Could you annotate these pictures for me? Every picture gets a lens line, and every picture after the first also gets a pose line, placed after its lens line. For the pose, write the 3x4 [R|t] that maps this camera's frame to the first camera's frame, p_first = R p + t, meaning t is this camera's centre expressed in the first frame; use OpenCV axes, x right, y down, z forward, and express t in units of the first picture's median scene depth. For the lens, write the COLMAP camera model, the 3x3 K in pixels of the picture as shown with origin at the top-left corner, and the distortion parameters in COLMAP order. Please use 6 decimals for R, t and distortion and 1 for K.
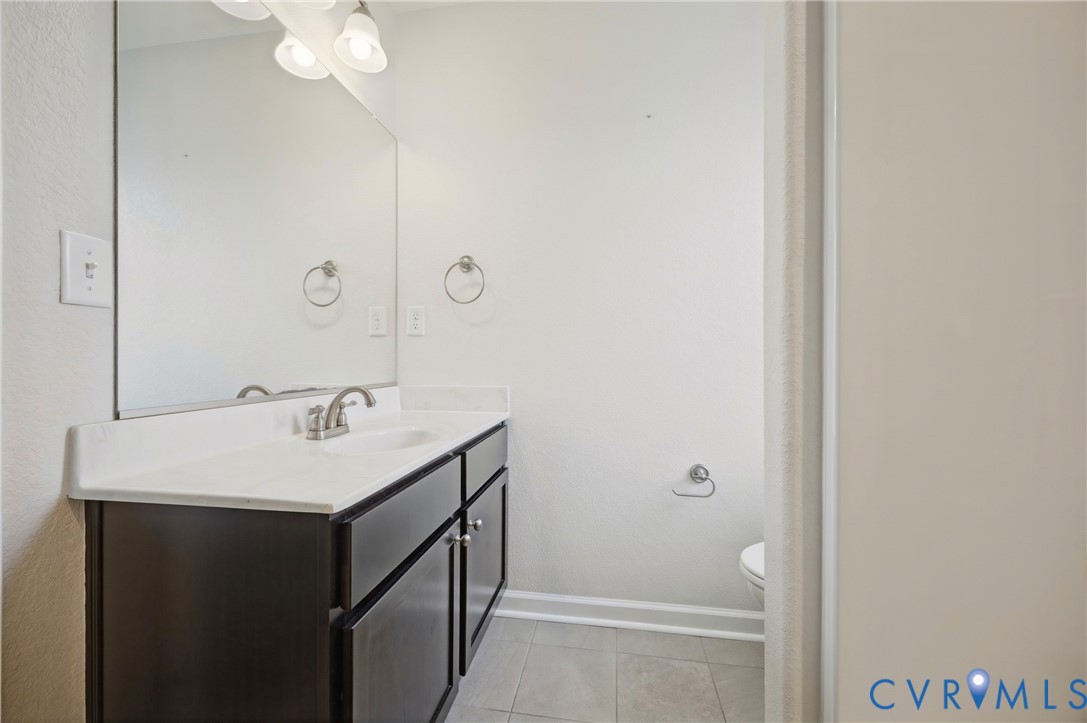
lens RADIAL K [[430.0, 0, 542.3], [0, 430.0, 361.8], [0, 0, 1]] dist [-0.000938, -0.000369]
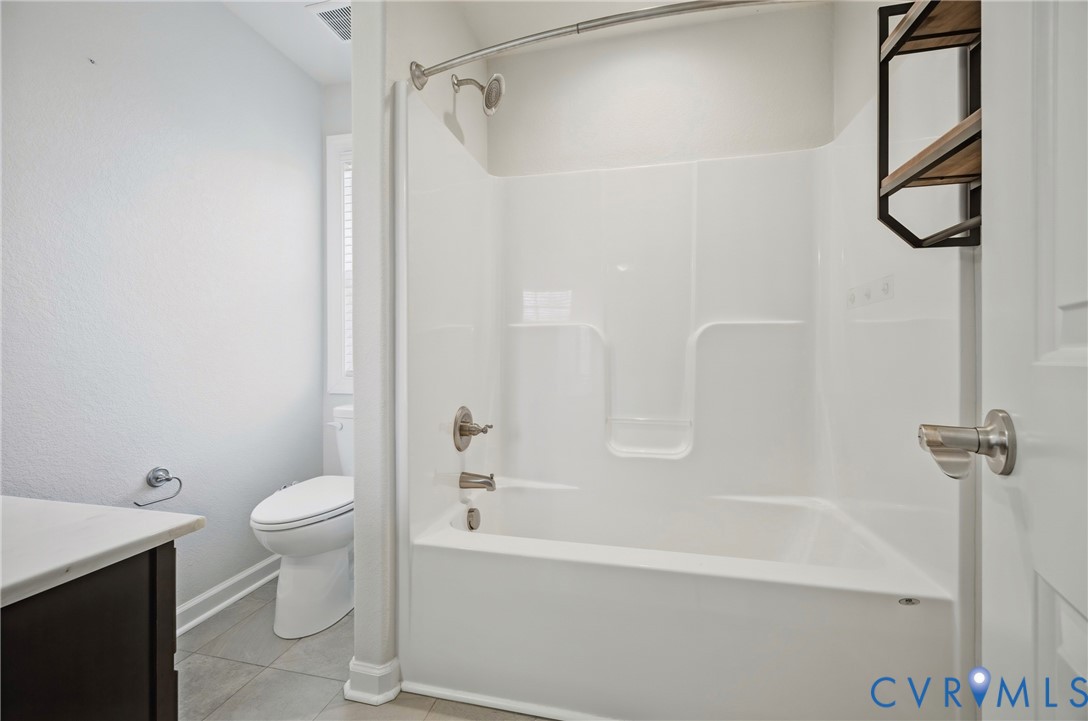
lens RADIAL K [[430.4, 0, 542.8], [0, 430.4, 360.8], [0, 0, 1]] dist [-0.000938, -0.000369]
pose [[0.052589, -0.007882, 0.998585, -0.643205], [0.008638, 0.999935, 0.007438, 0.004849], [-0.998579, 0.008234, 0.052654, 0.119734]]
